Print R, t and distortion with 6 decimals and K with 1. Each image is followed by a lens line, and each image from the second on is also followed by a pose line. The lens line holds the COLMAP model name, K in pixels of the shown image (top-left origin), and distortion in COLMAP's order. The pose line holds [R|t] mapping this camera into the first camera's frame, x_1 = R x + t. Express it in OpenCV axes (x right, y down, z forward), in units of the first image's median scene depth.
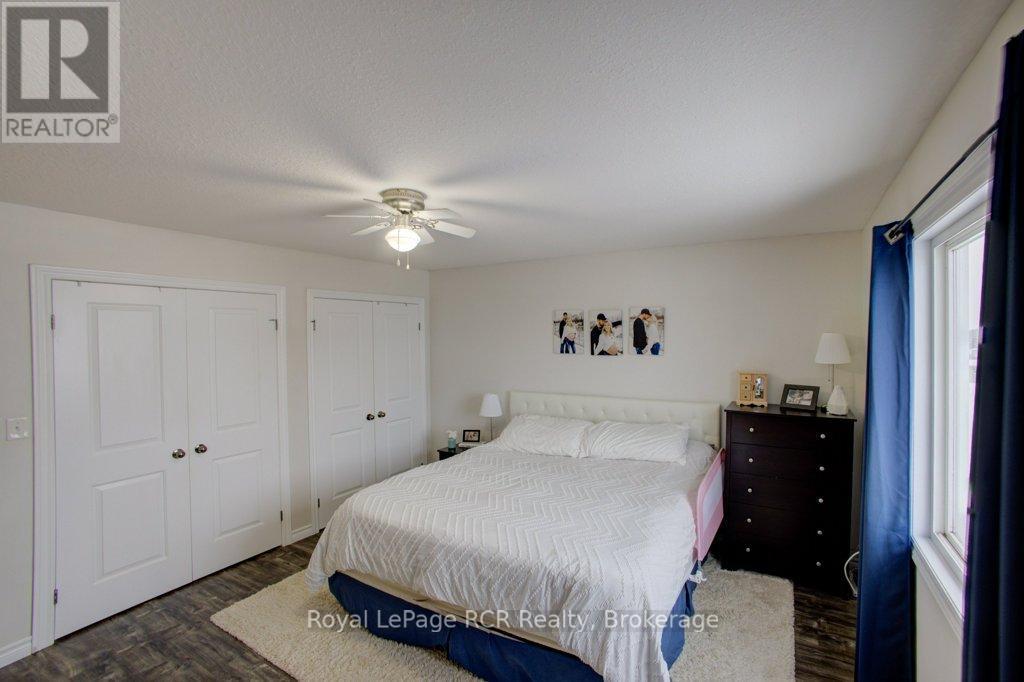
lens RADIAL K [[436.8, 0, 519.6], [0, 436.8, 346.0], [0, 0, 1]] dist [-0.041170, 0.000224]
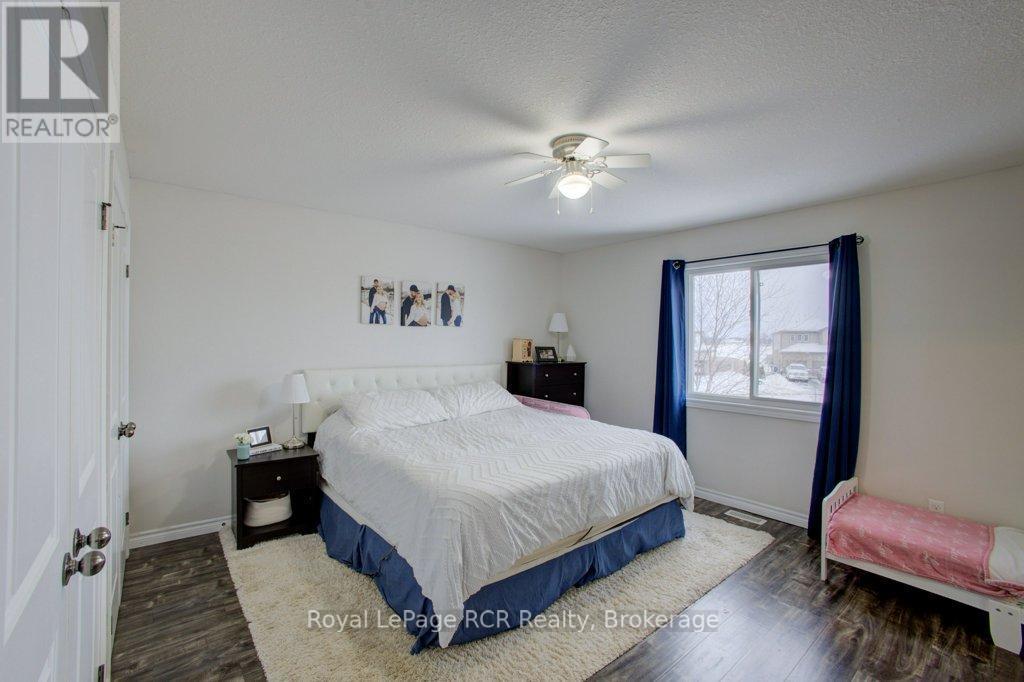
lens RADIAL K [[436.8, 0, 519.3], [0, 436.8, 339.5], [0, 0, 1]] dist [-0.041170, 0.000224]
pose [[0.369735, 0.005935, 0.929118, -0.670325], [0.004909, 0.999953, -0.008341, 0.063184], [-0.929124, 0.007645, 0.369688, 0.401501]]
